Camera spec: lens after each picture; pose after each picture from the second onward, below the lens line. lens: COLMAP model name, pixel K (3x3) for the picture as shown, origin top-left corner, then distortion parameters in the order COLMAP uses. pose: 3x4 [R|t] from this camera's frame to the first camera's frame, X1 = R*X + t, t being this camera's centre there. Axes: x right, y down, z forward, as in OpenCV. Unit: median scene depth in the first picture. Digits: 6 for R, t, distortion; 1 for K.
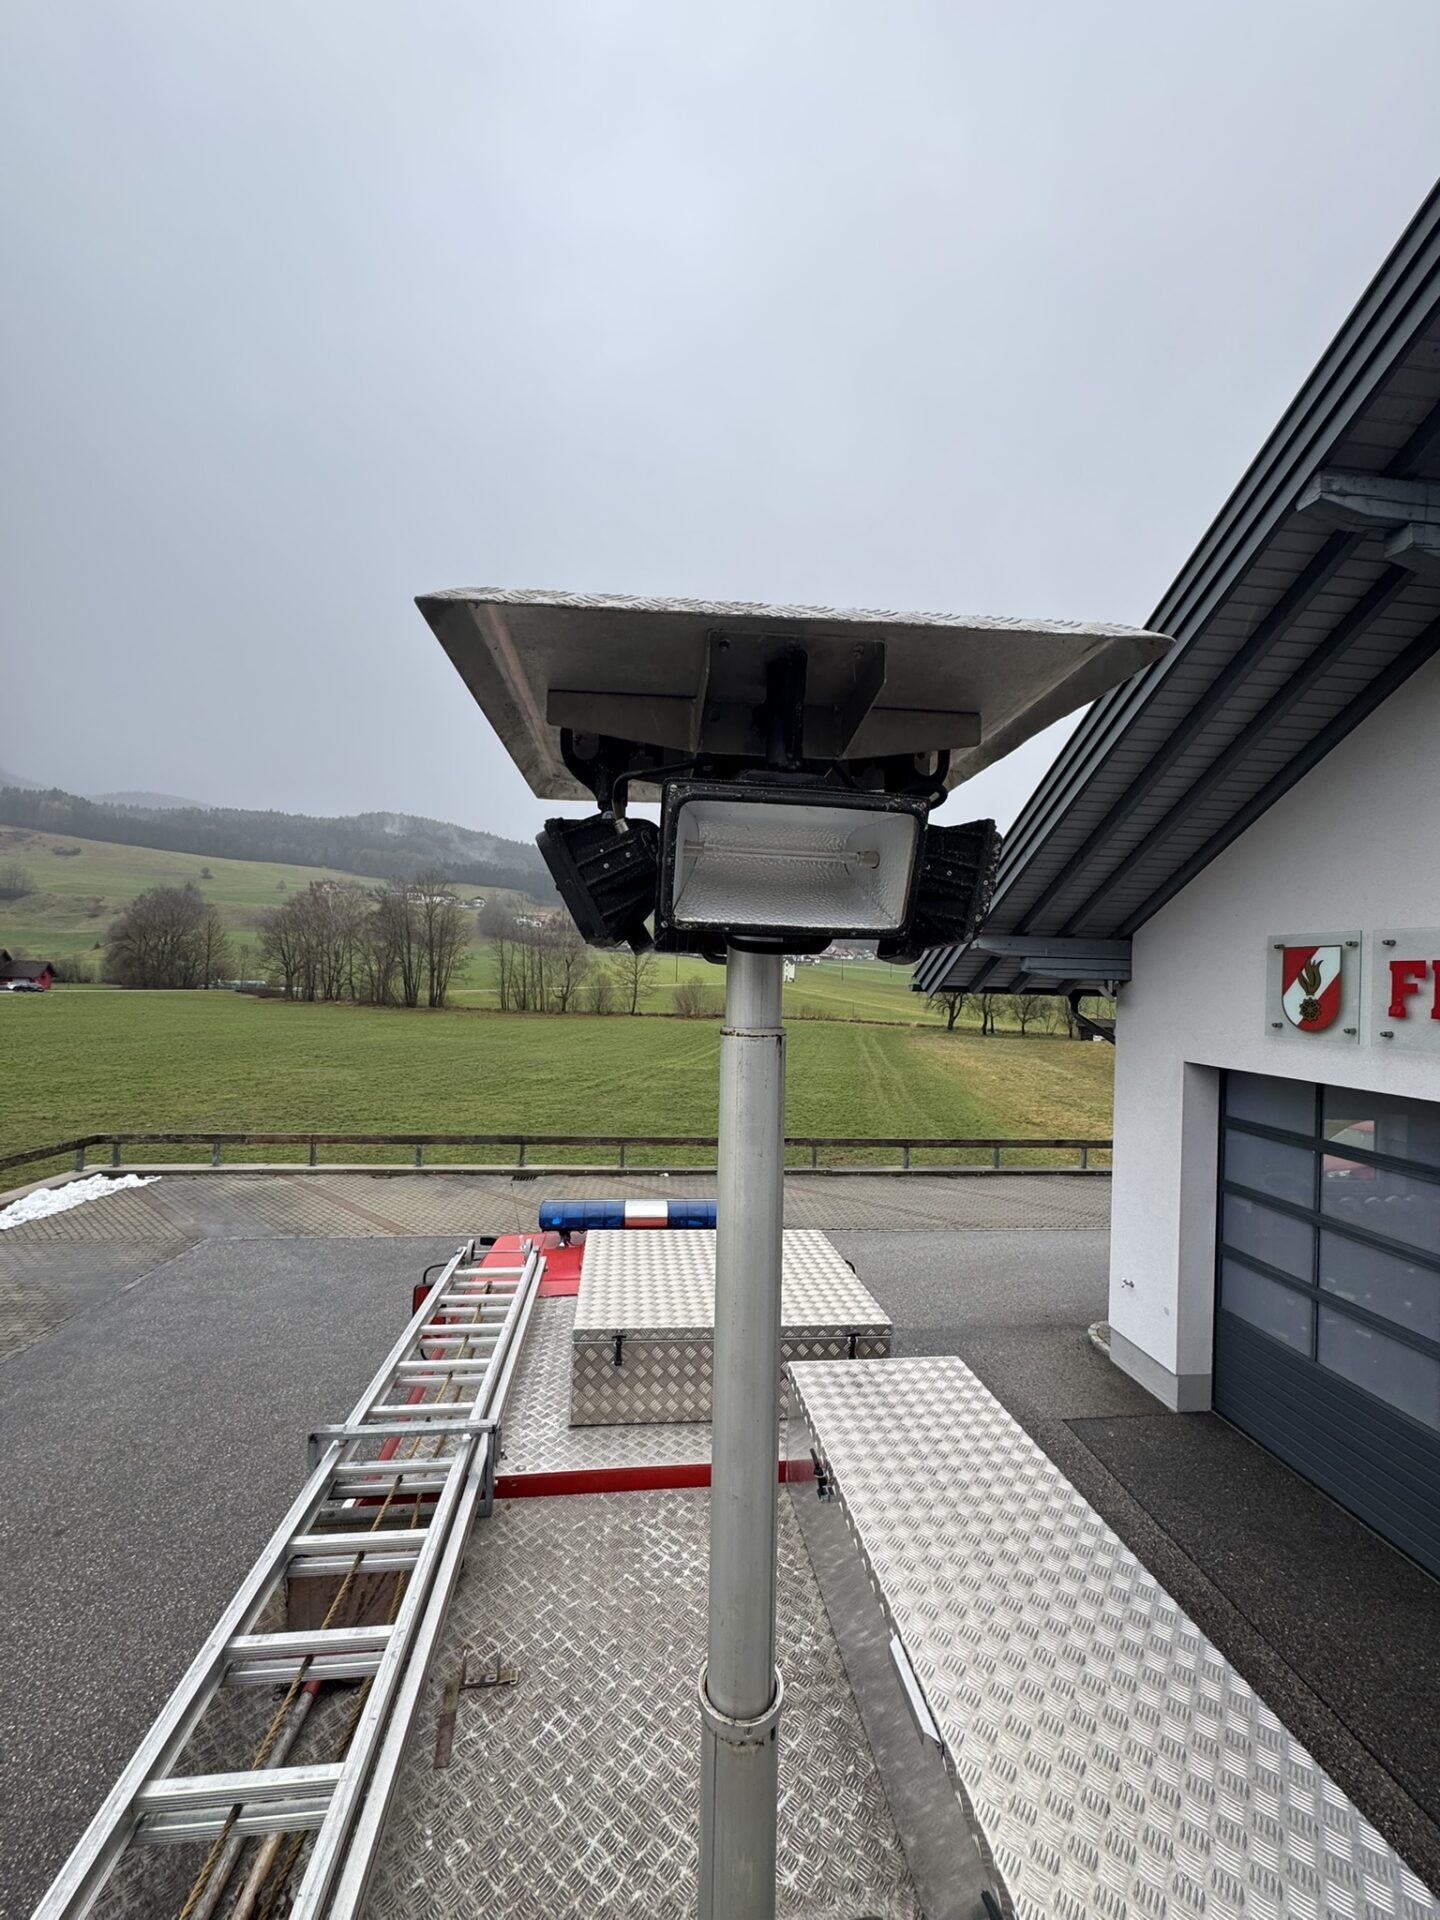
lens RADIAL K [[760.6, 0, 720.0], [0, 760.6, 960.0], [0, 0, 1]] dist [-0.002546, -0.000001]
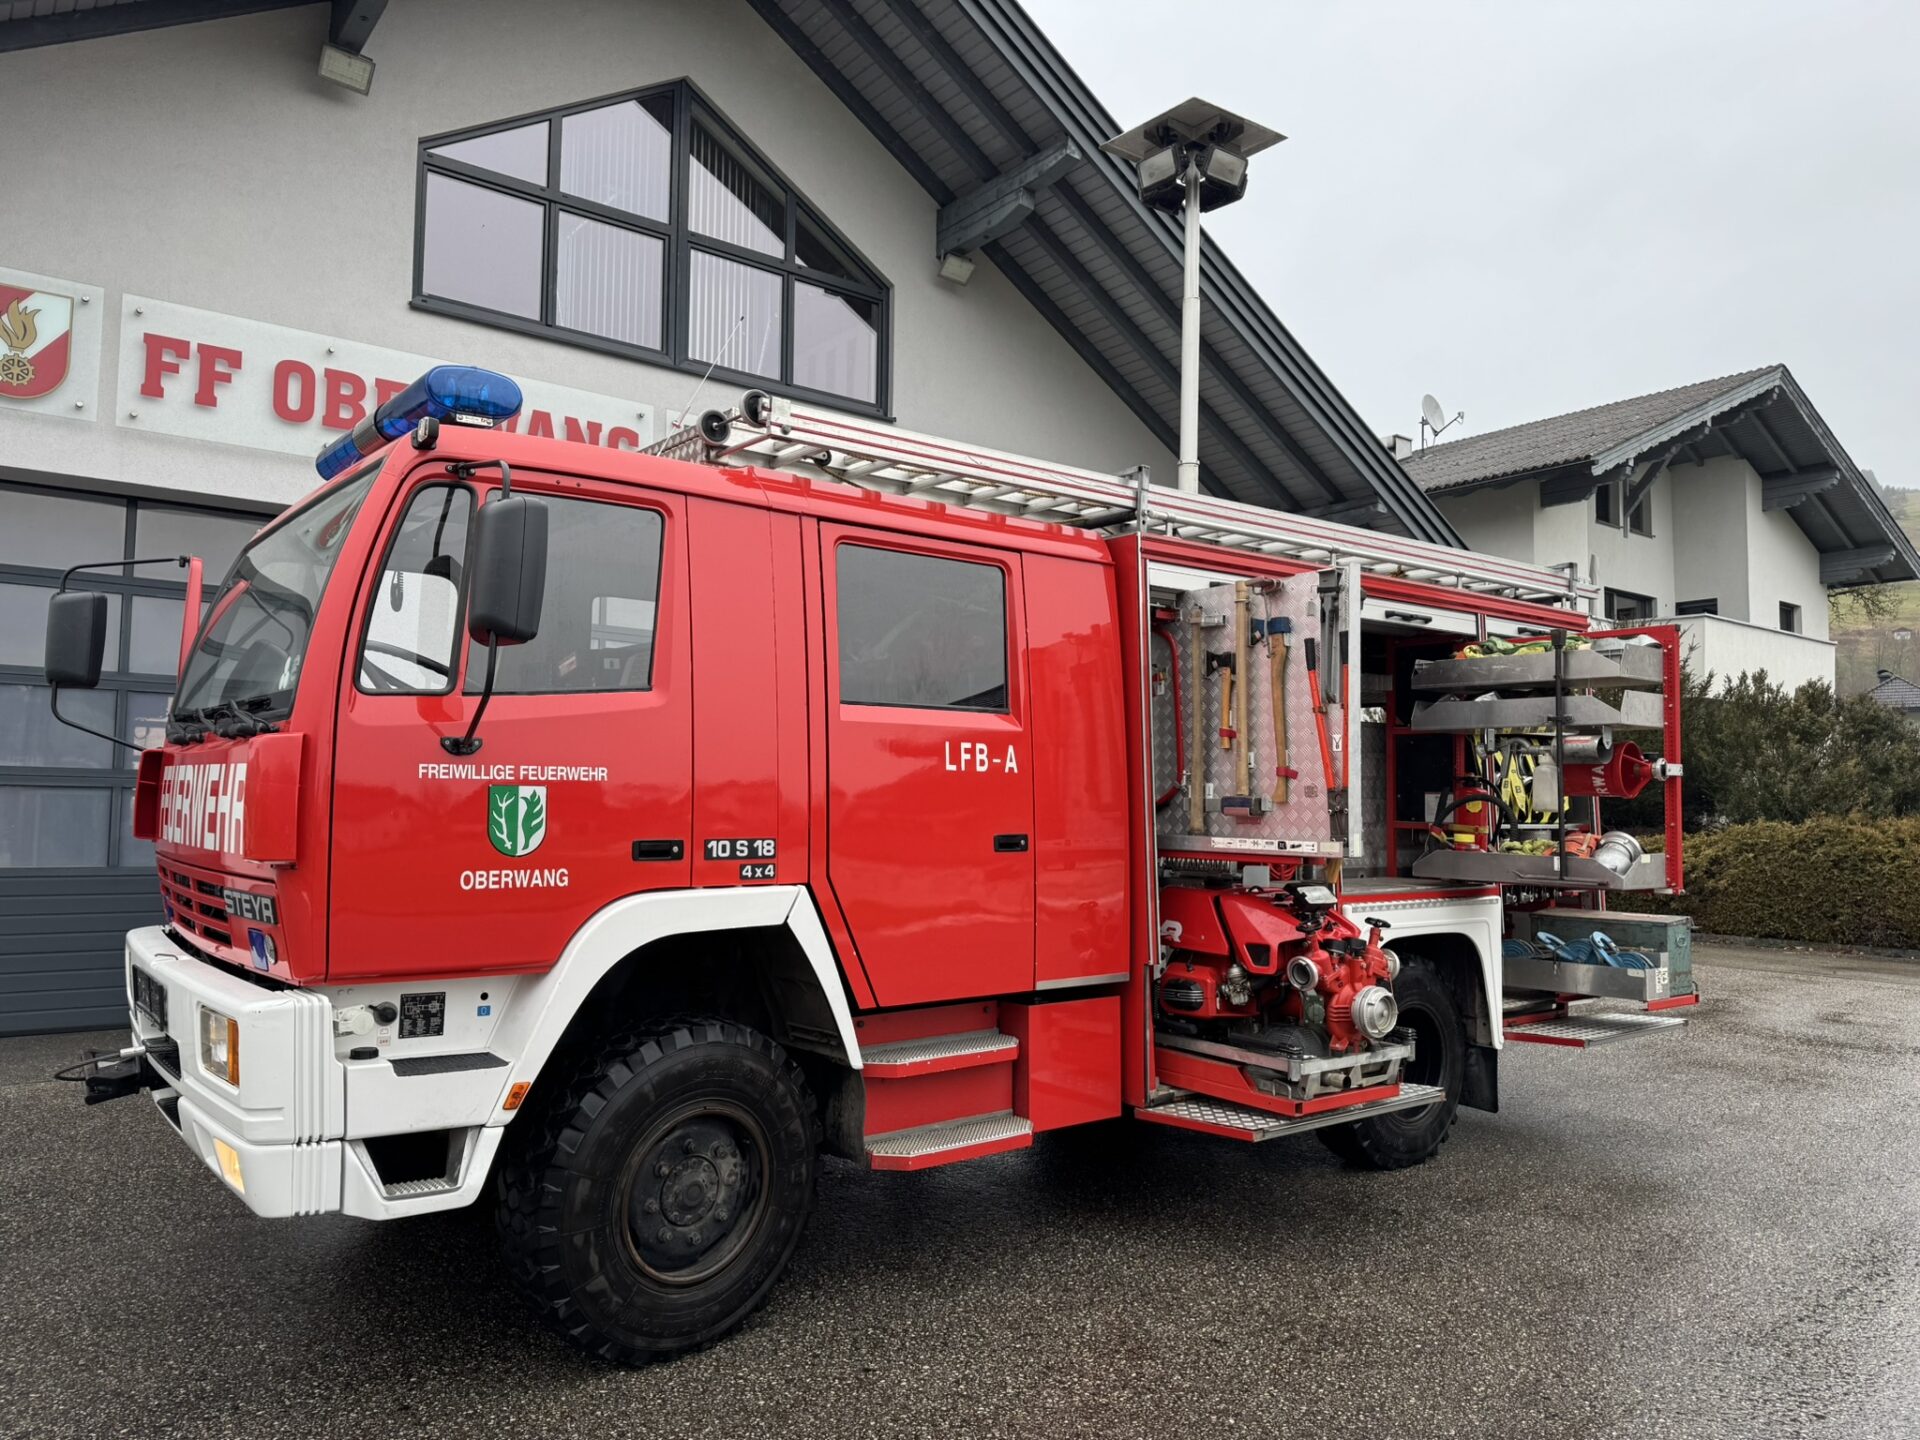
lens RADIAL K [[1337.5, 0, 955.9], [0, 1337.5, 727.7], [0, 0, 1]] dist [0.067748, -0.077944]
pose [[-0.524186, 0.012537, 0.851511, -0.635521], [-0.043011, 0.998226, -0.041175, 0.325999], [-0.850517, -0.058208, -0.522717, 0.671432]]
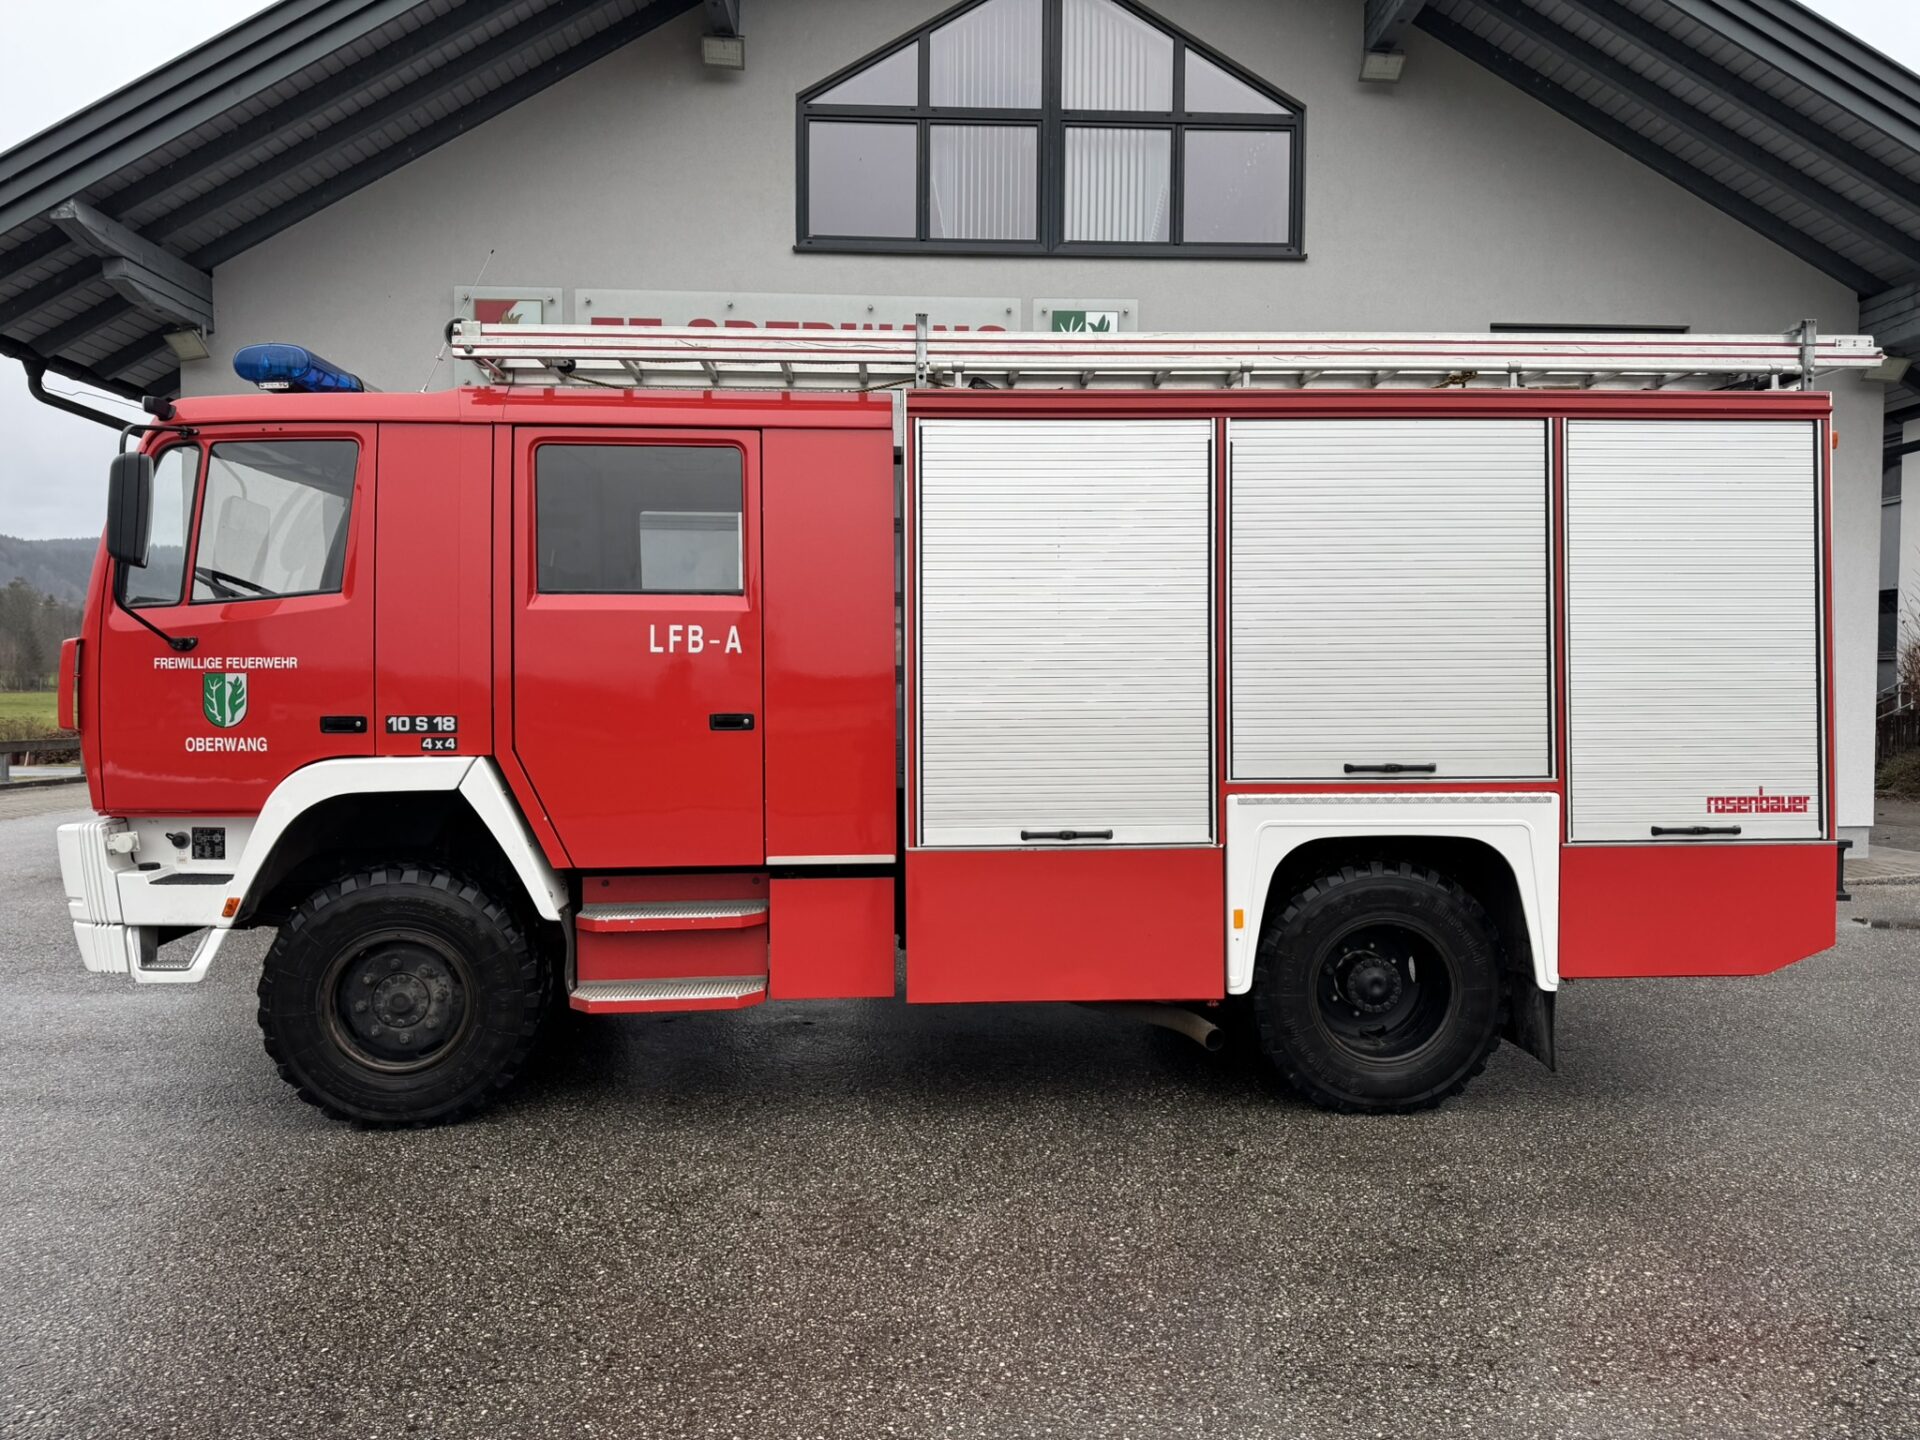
lens RADIAL K [[1327.1, 0, 959.8], [0, 1327.1, 731.0], [0, 0, 1]] dist [0.073100, -0.100605]
pose [[0.062581, -0.068051, 0.995717, -0.734215], [-0.016529, 0.997465, 0.069209, 0.312931], [-0.997903, -0.020789, 0.061298, 0.219883]]
